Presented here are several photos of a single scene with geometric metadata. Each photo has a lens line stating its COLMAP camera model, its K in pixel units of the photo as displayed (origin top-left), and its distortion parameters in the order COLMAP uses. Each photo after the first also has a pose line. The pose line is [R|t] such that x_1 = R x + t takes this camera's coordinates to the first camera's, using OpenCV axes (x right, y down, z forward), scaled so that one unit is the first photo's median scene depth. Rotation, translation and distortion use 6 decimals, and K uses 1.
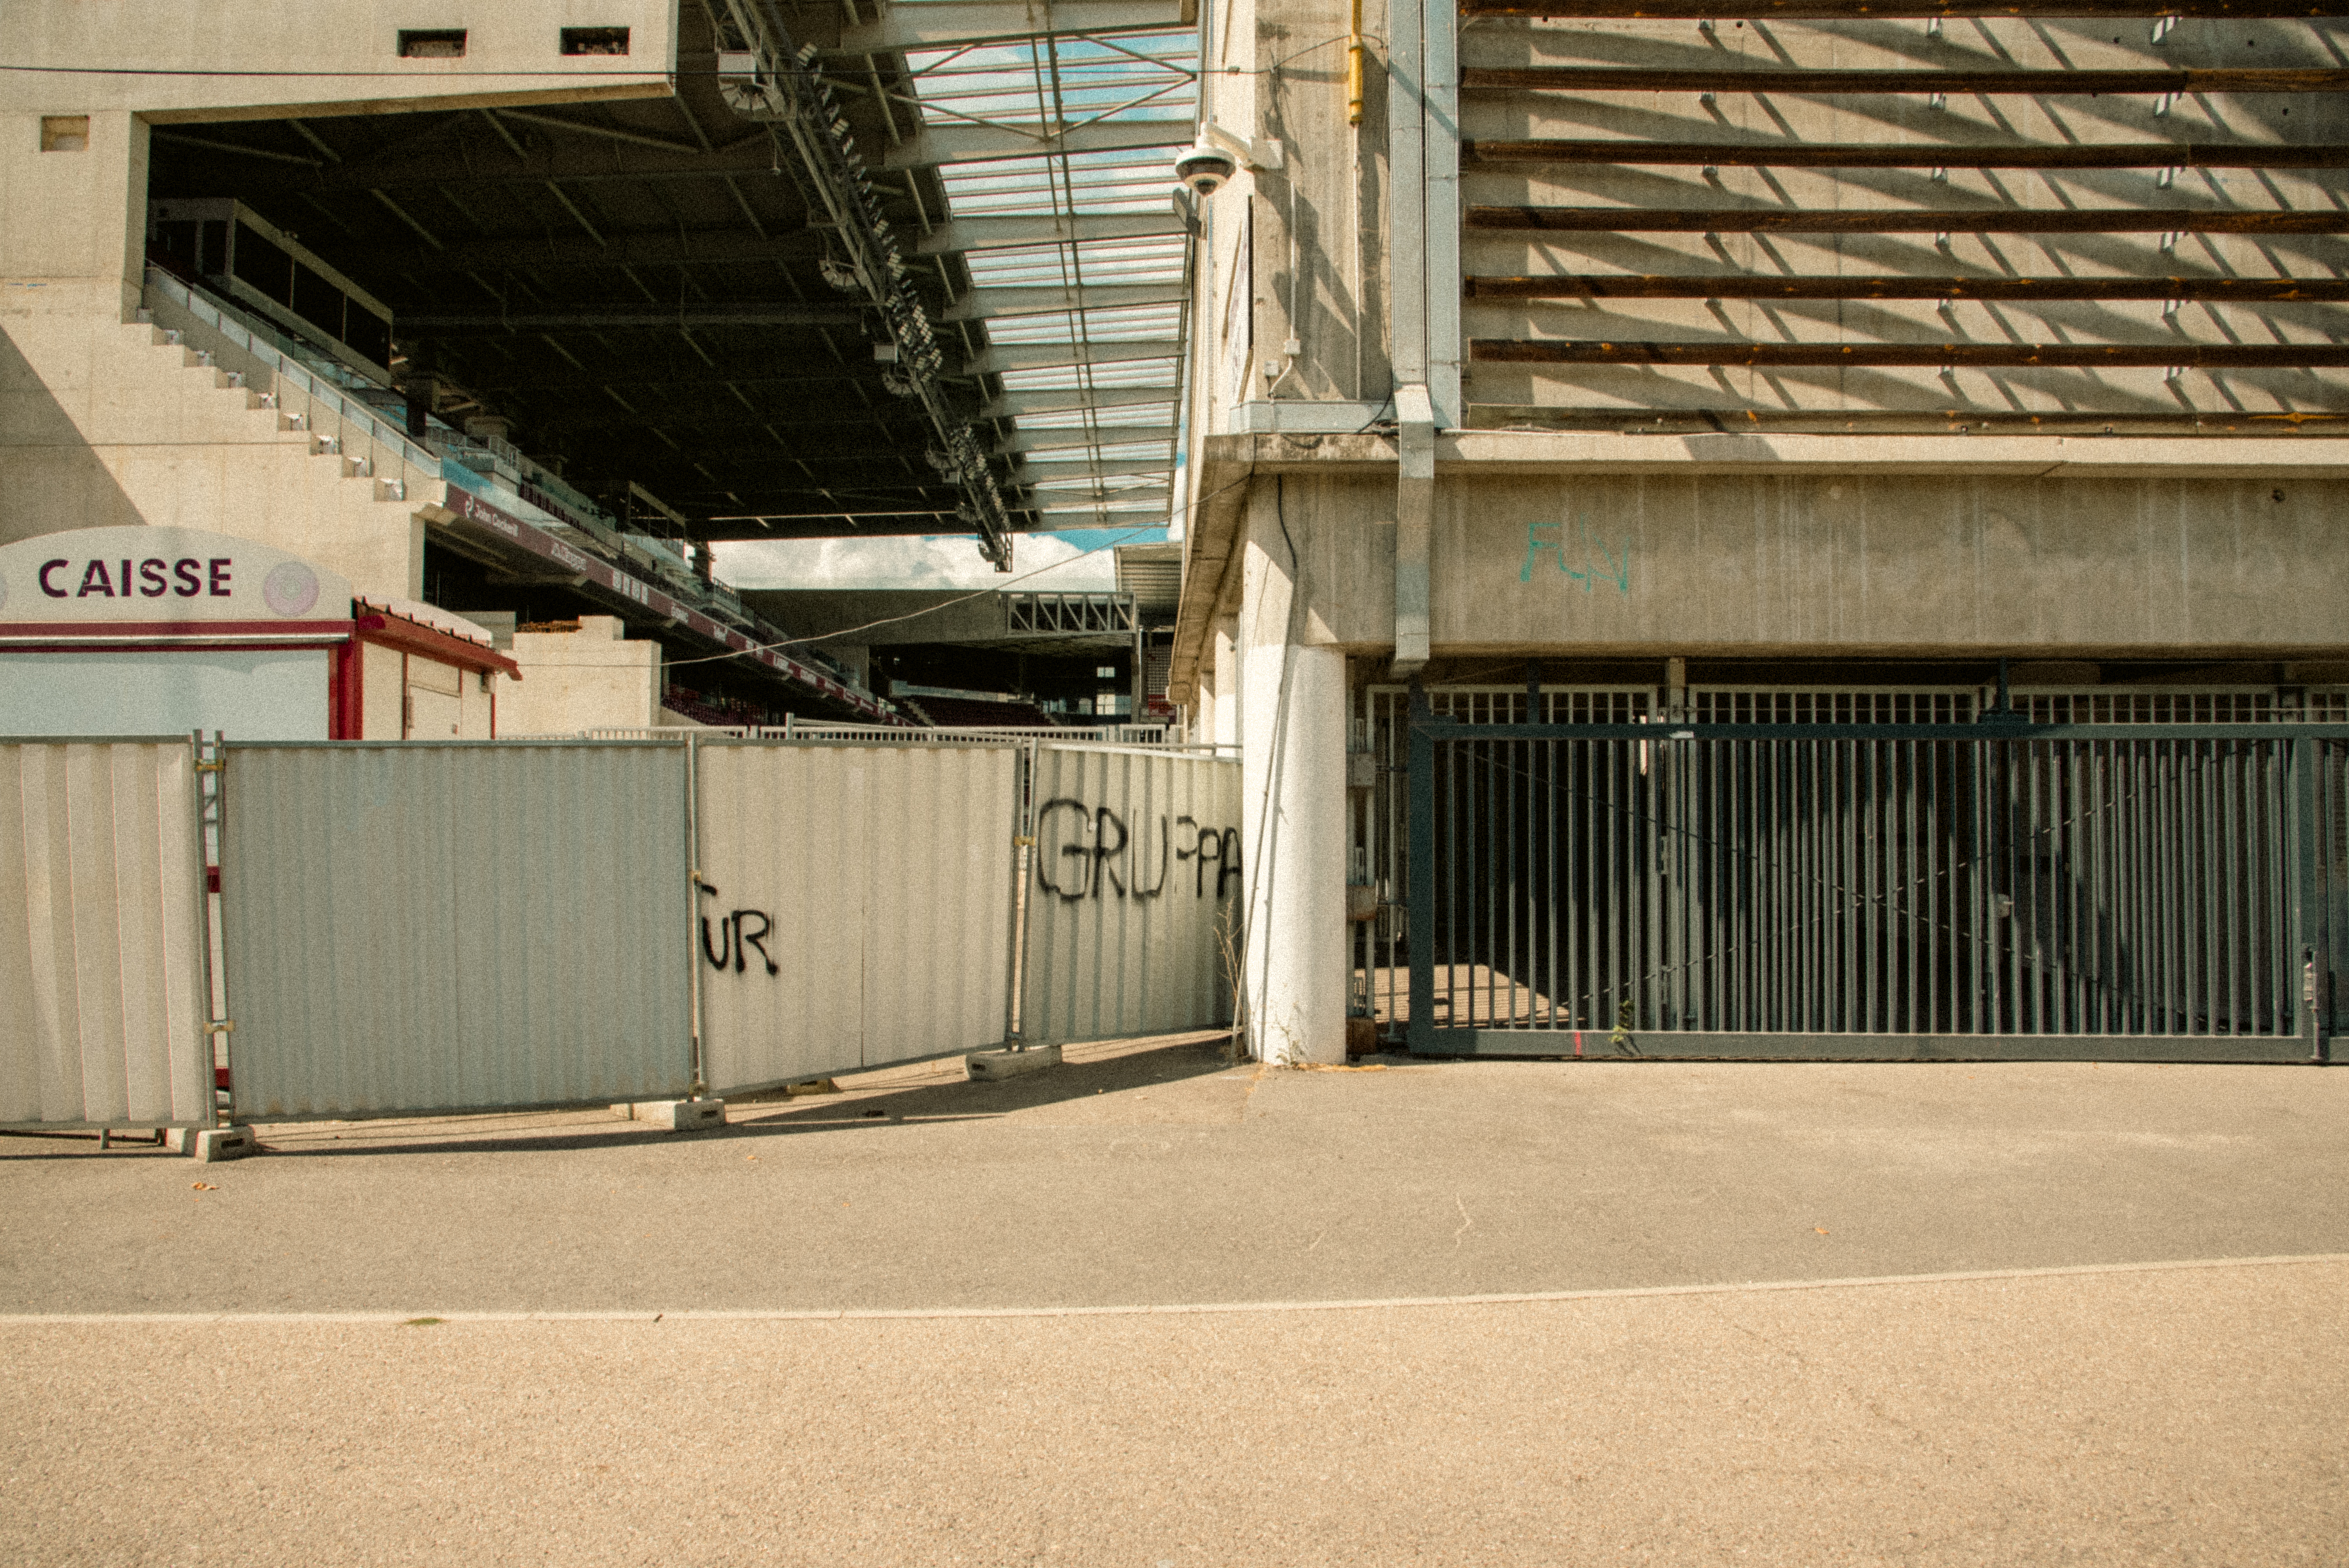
lens RADIAL K [[1639.5, 0, 1183.3], [0, 1639.5, 779.8], [0, 0, 1]] dist [-0.083221, 0.026421]
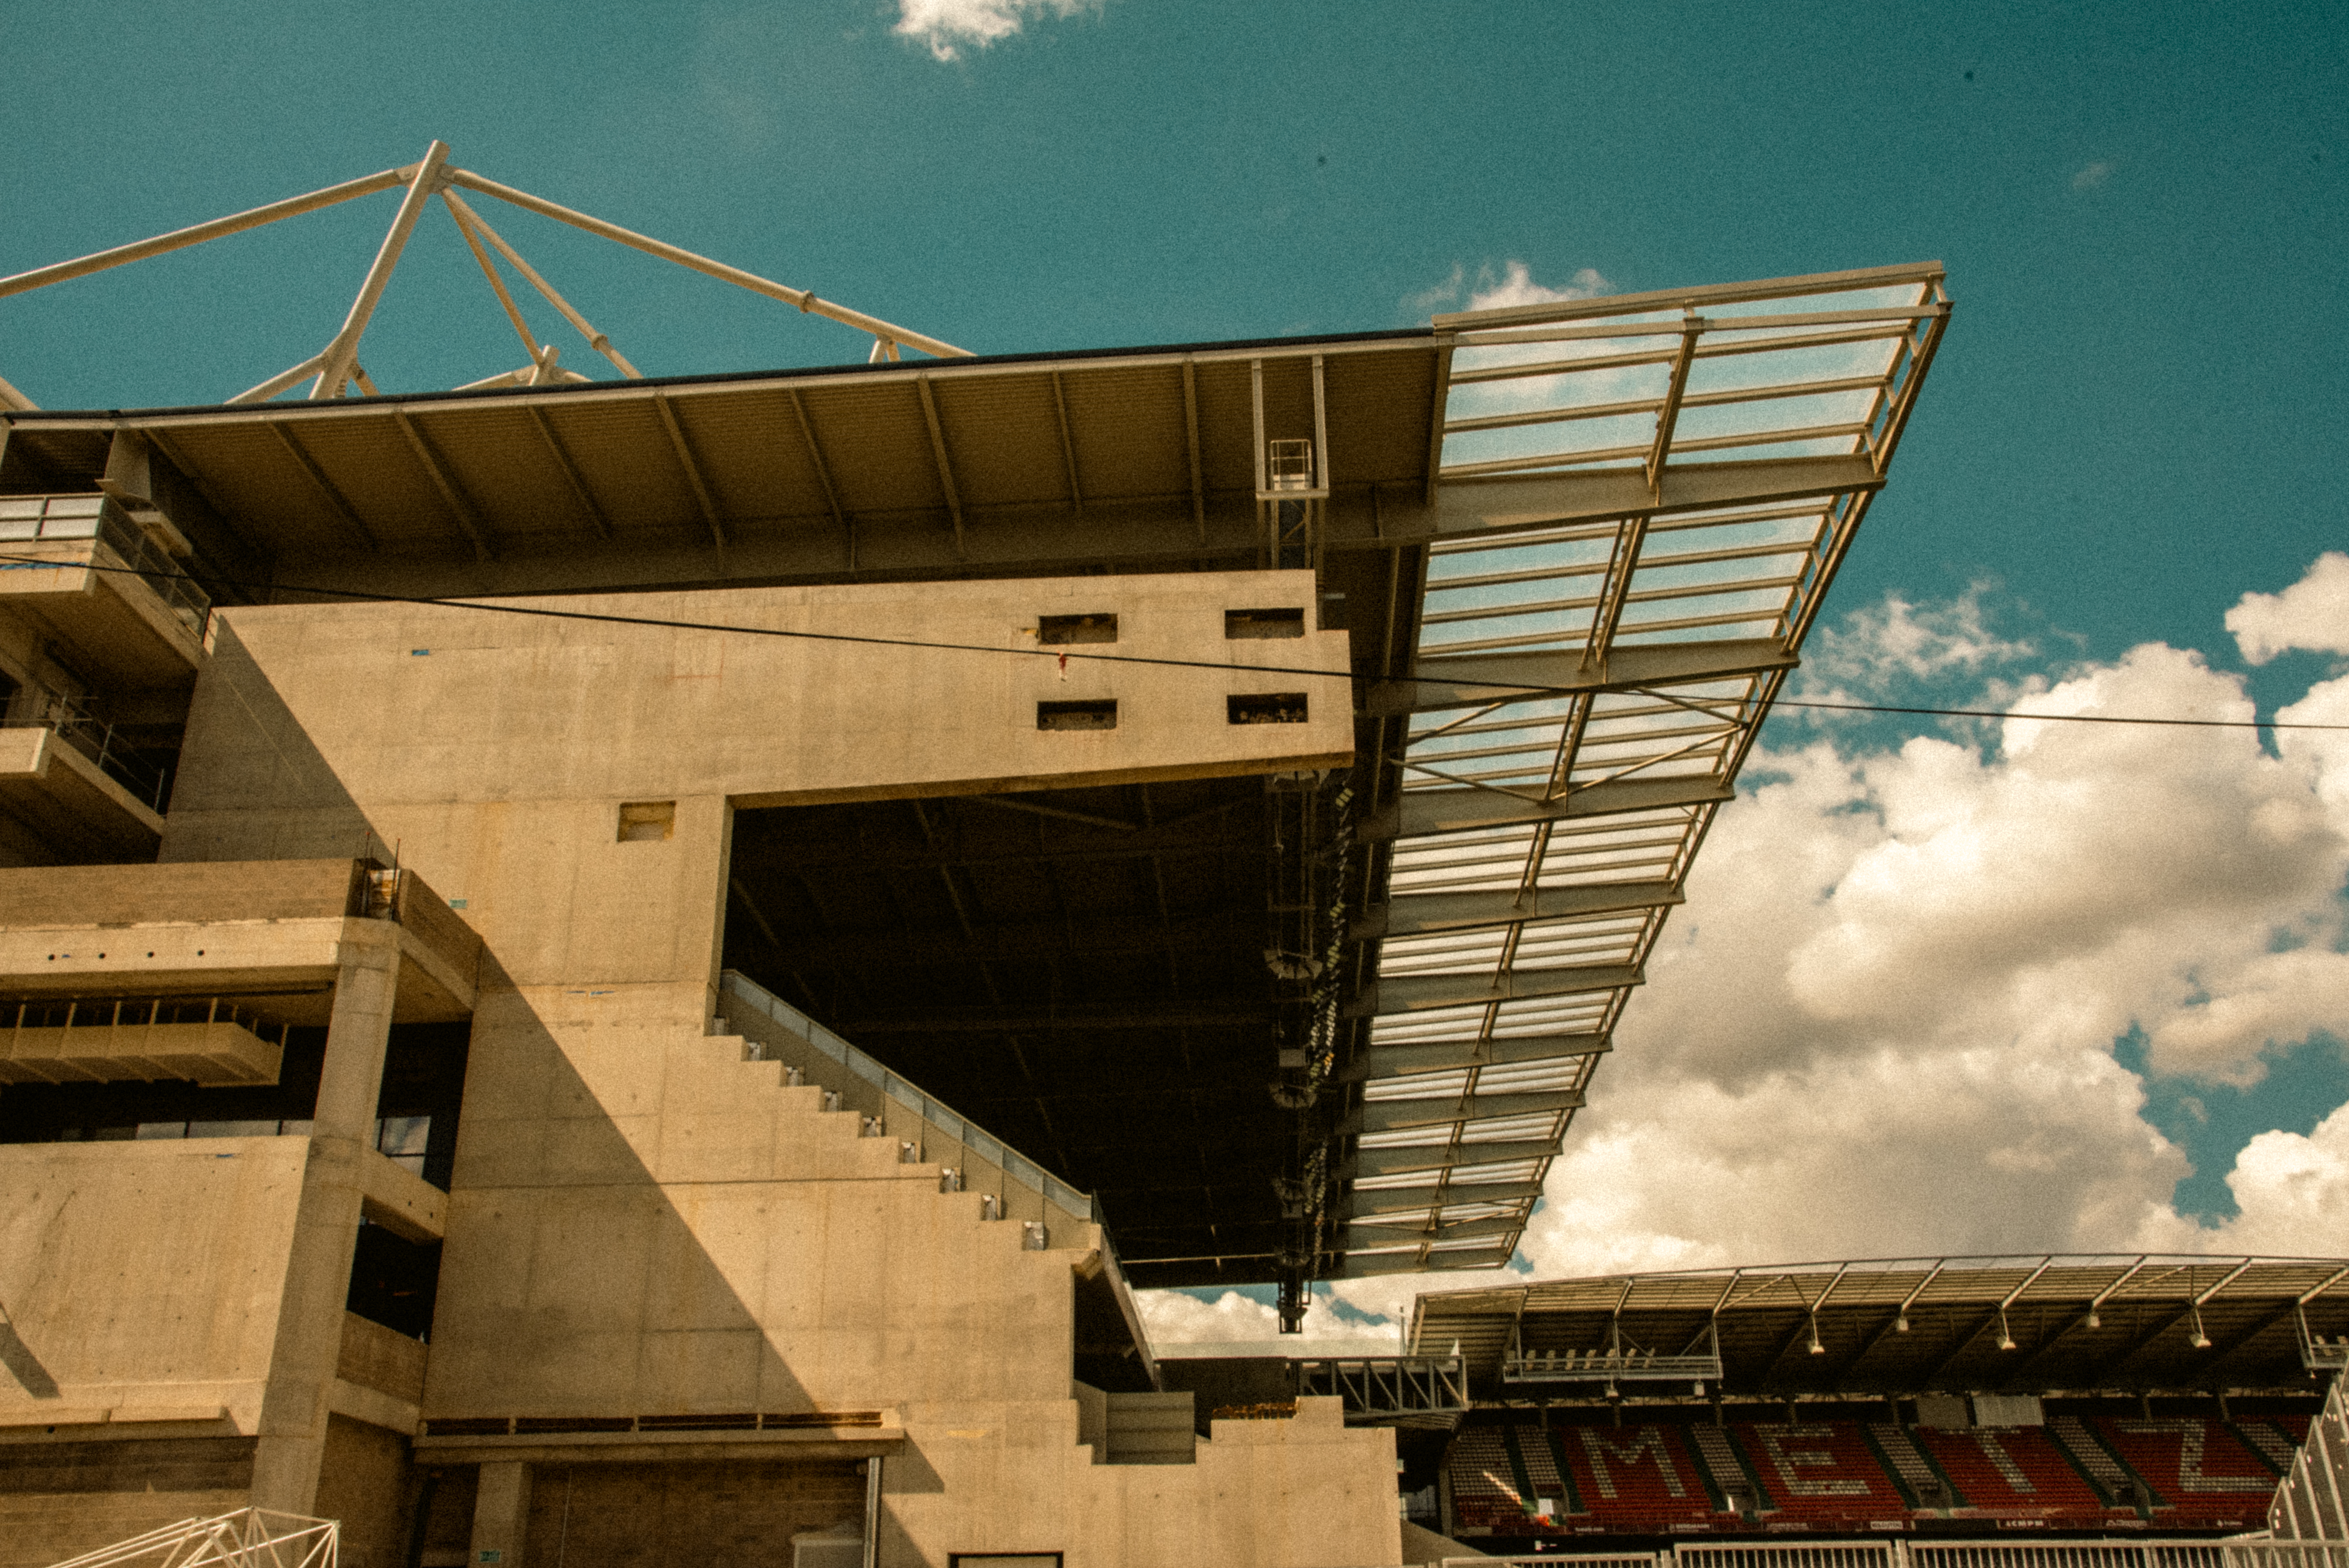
lens RADIAL K [[2042.9, 0, 1162.4], [0, 2042.9, 788.0], [0, 0, 1]] dist [0.006322, 0.058900]
pose [[0.995071, -0.044939, -0.088393, -0.327105], [0.008368, 0.926284, -0.376733, -0.002391], [0.098807, 0.374137, 0.922095, -0.017763]]
